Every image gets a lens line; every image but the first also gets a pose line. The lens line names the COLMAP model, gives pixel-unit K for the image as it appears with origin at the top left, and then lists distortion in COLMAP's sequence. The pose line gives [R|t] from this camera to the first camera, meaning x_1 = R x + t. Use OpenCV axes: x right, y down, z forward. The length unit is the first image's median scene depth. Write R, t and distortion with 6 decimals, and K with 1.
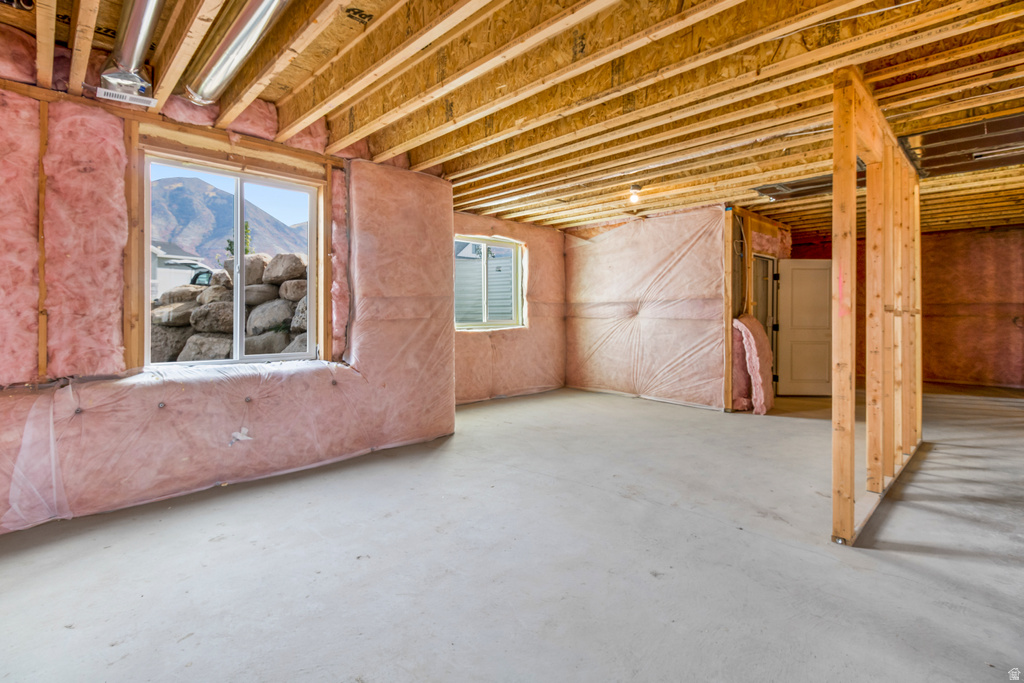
lens RADIAL K [[485.0, 0, 509.6], [0, 485.0, 311.7], [0, 0, 1]] dist [0.005838, -0.000380]
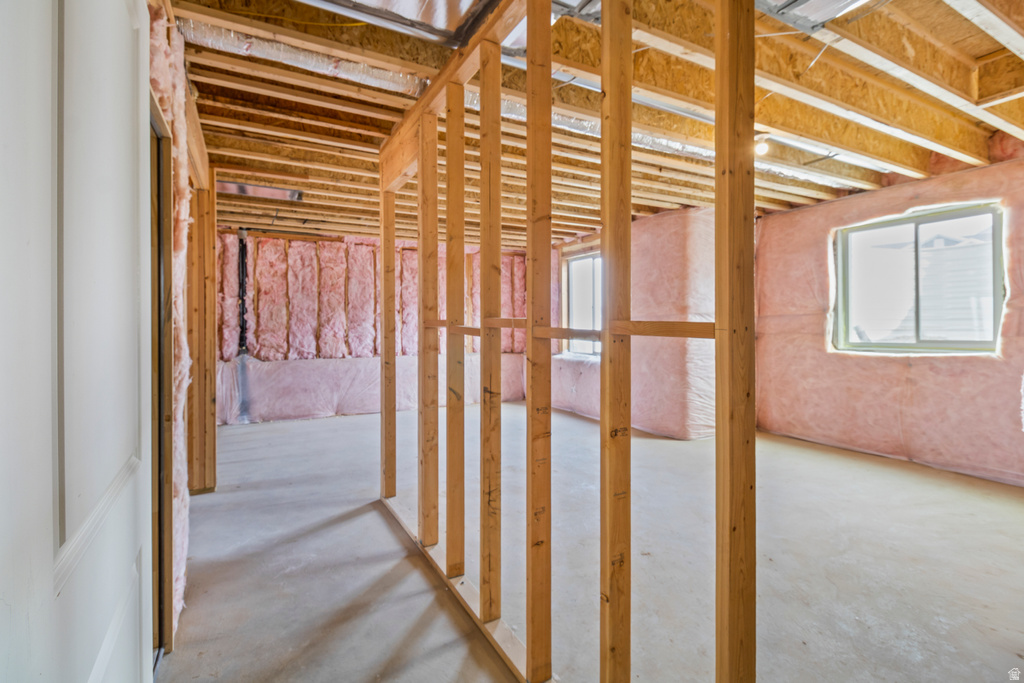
lens RADIAL K [[485.0, 0, 518.5], [0, 485.0, 325.5], [0, 0, 1]] dist [0.005838, -0.000380]
pose [[-0.272506, -0.016351, -0.962015, 1.095275], [-0.005687, 0.999865, -0.015383, 0.015359], [0.962137, 0.001279, -0.272563, 1.000141]]
